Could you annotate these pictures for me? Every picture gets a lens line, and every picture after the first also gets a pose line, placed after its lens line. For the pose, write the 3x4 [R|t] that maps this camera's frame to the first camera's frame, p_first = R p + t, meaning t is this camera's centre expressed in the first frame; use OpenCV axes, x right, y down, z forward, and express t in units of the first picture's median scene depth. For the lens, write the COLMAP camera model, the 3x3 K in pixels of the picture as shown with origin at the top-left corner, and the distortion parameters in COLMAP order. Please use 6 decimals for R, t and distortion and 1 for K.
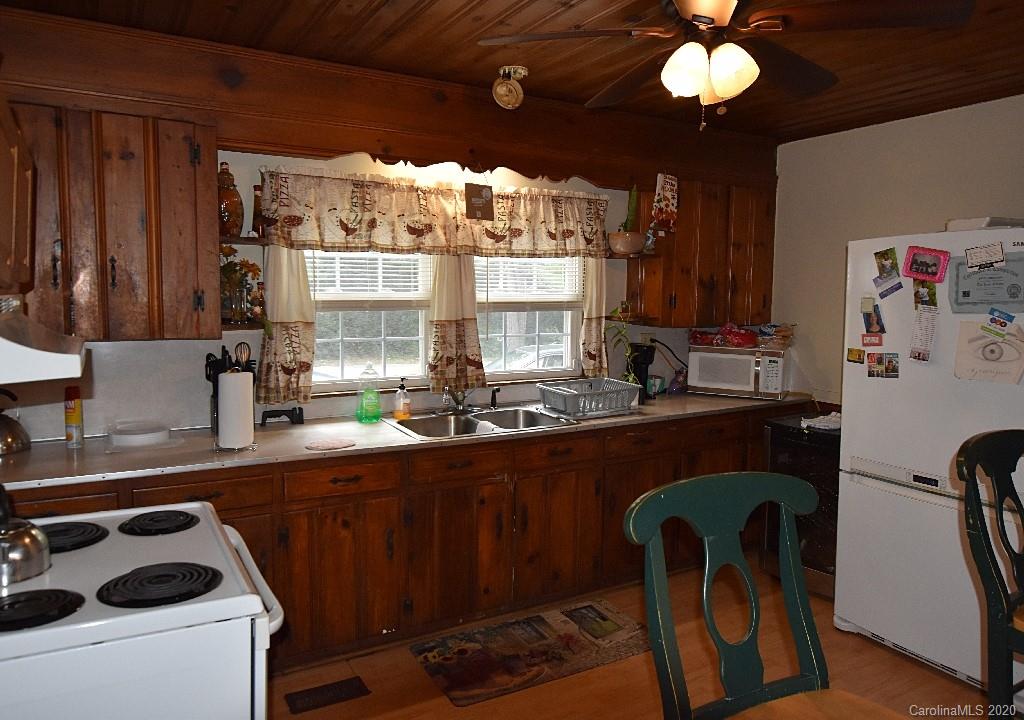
lens RADIAL K [[724.4, 0, 512.0], [0, 724.4, 360.0], [0, 0, 1]] dist [-0.006048, 0.002723]
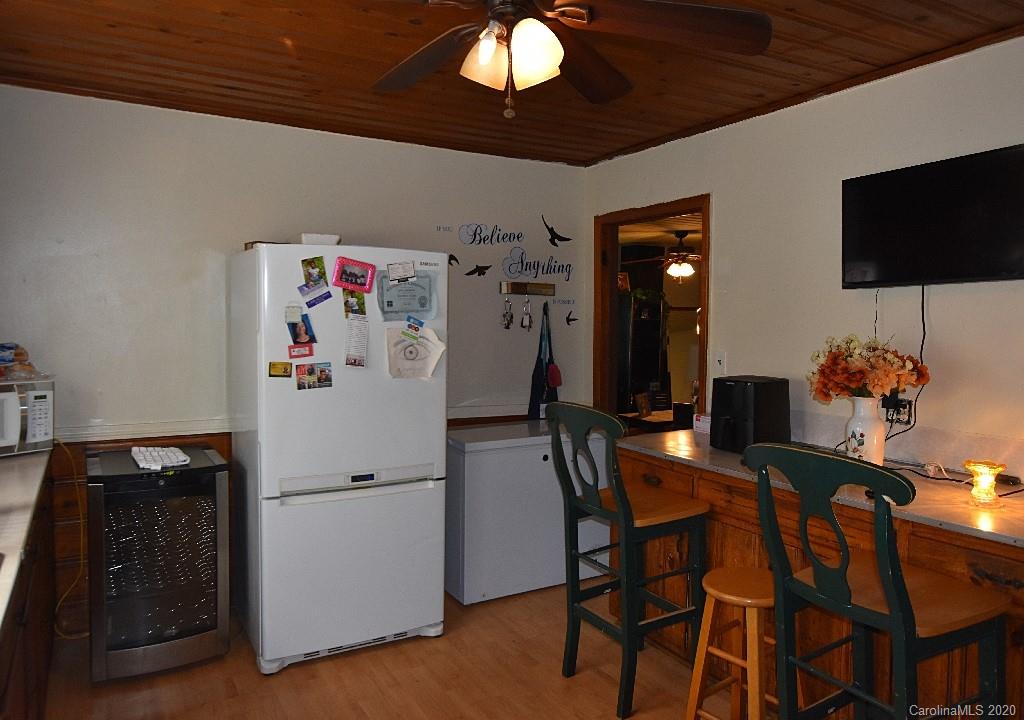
lens RADIAL K [[724.4, 0, 512.0], [0, 724.4, 360.0], [0, 0, 1]] dist [-0.006048, 0.002723]
pose [[0.001419, -0.070240, 0.997529, -0.478533], [0.083402, 0.994063, 0.069878, -0.062274], [-0.996515, 0.083097, 0.007269, 0.750941]]
